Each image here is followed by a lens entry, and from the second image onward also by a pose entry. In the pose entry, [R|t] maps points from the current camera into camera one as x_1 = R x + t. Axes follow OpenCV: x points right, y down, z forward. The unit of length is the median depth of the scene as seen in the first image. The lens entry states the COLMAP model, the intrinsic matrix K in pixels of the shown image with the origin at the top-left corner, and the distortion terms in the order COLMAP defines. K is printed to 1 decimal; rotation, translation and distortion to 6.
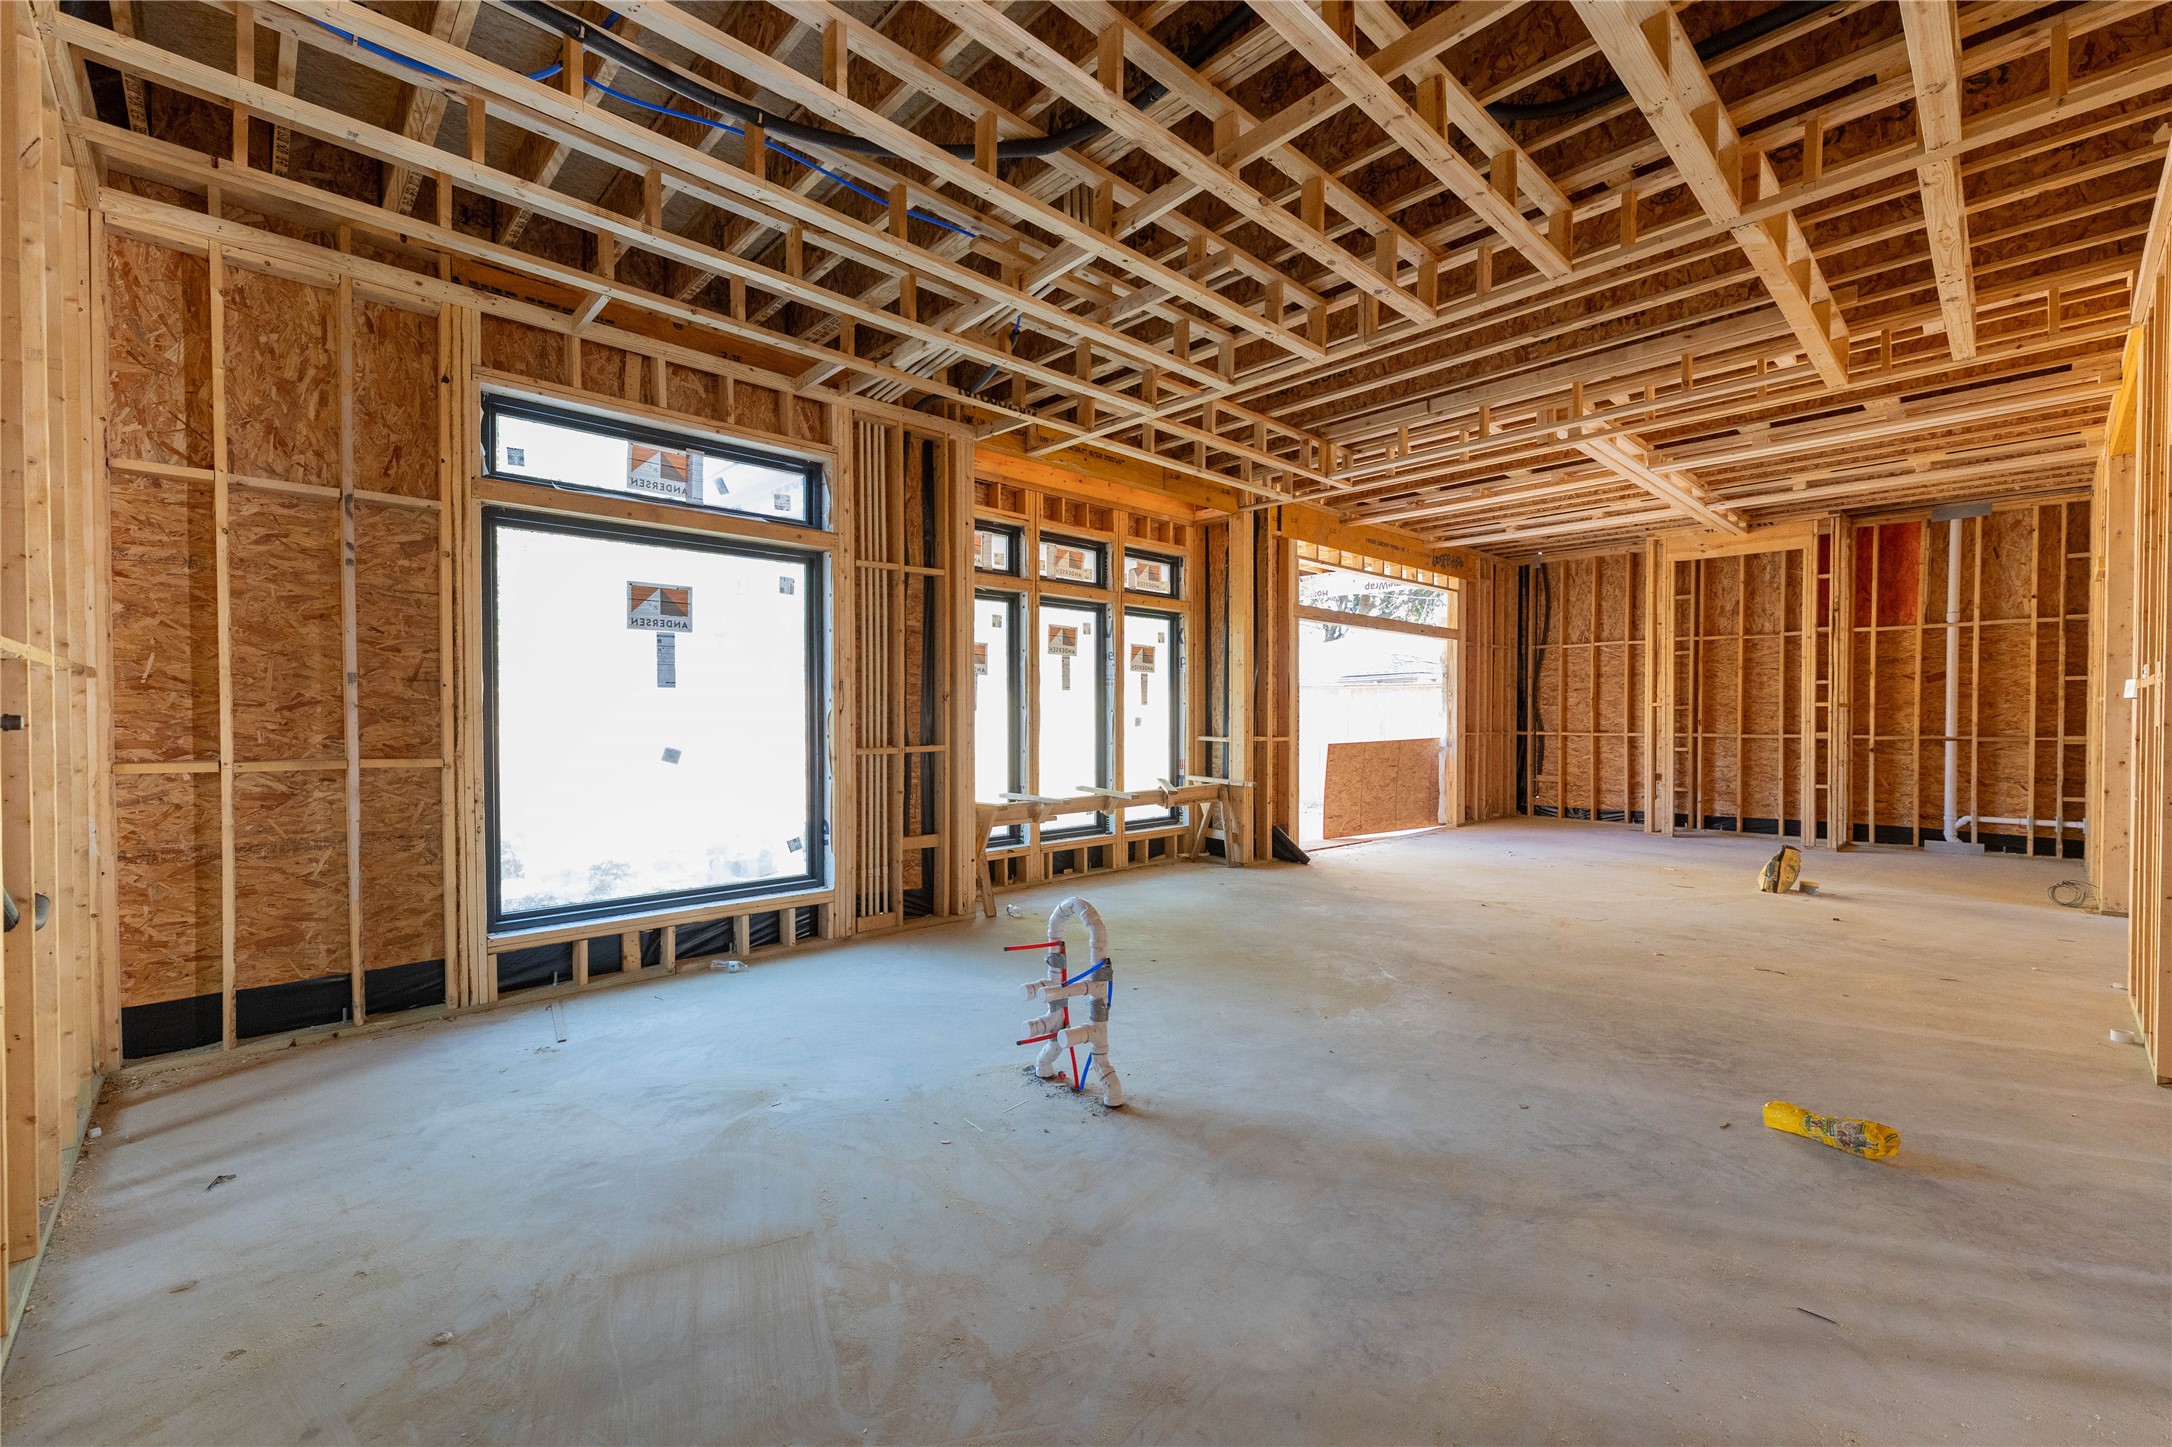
lens RADIAL K [[889.4, 0, 1077.5], [0, 889.4, 730.4], [0, 0, 1]] dist [0.000014, 0.000073]
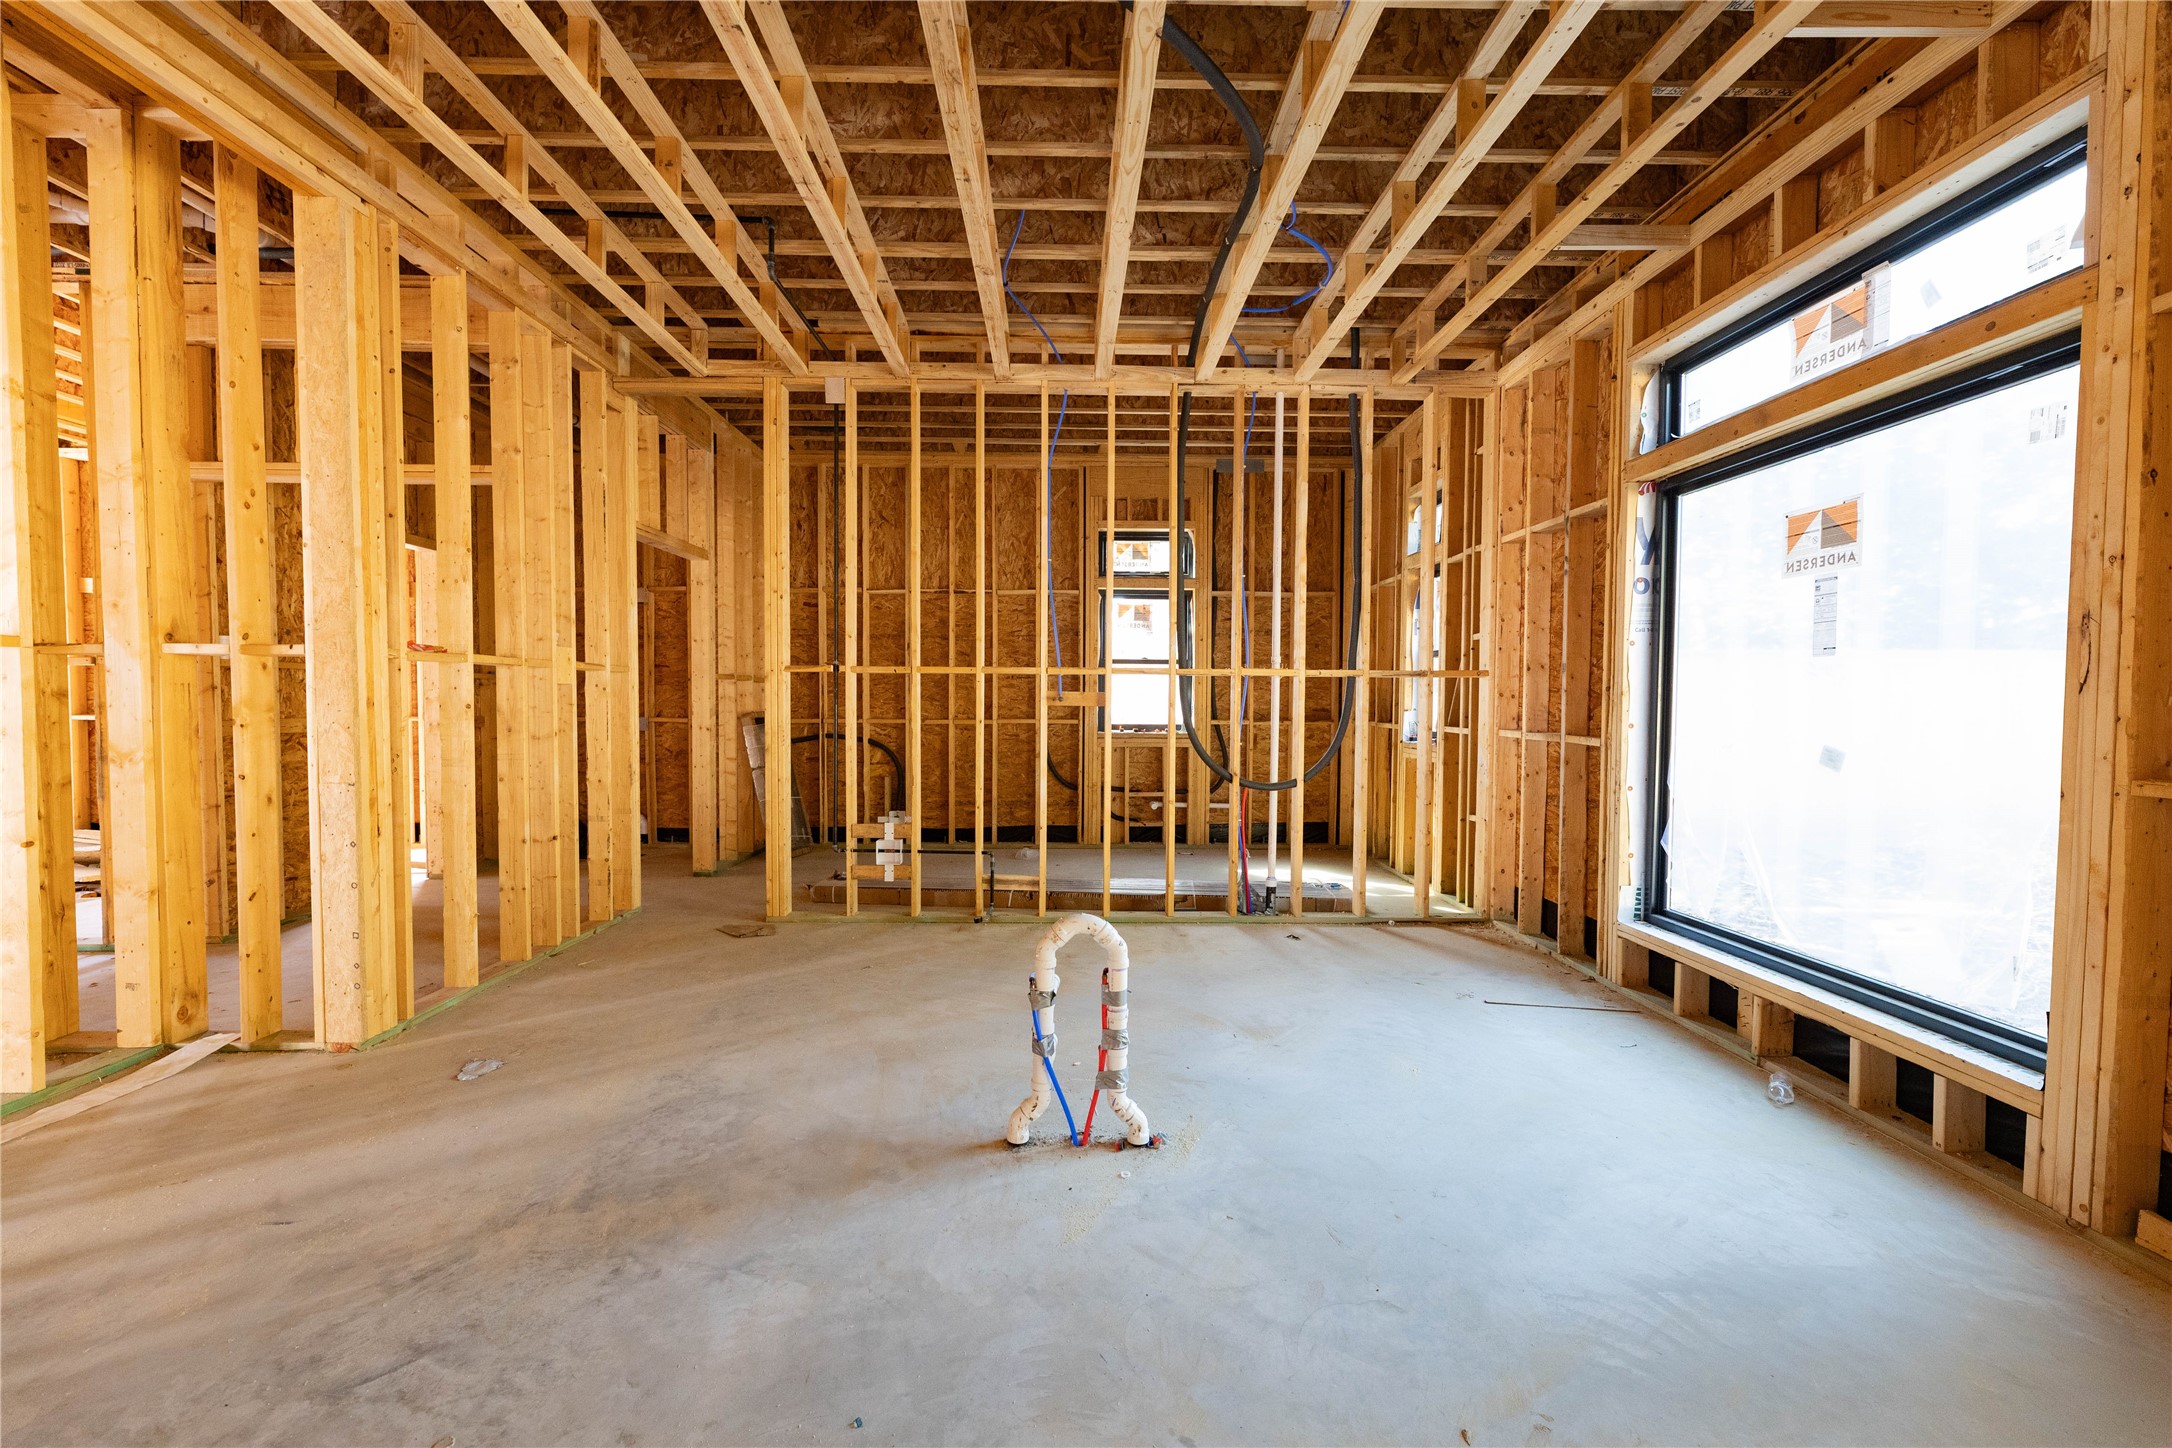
lens RADIAL K [[868.7, 0, 1086.0], [0, 868.7, 724.0], [0, 0, 1]] dist [0.001351, 0.000189]
pose [[-0.666206, 0.018013, -0.745550, 0.621380], [-0.015701, 0.999148, 0.038170, -0.020477], [0.745602, 0.037135, -0.665356, 1.598489]]
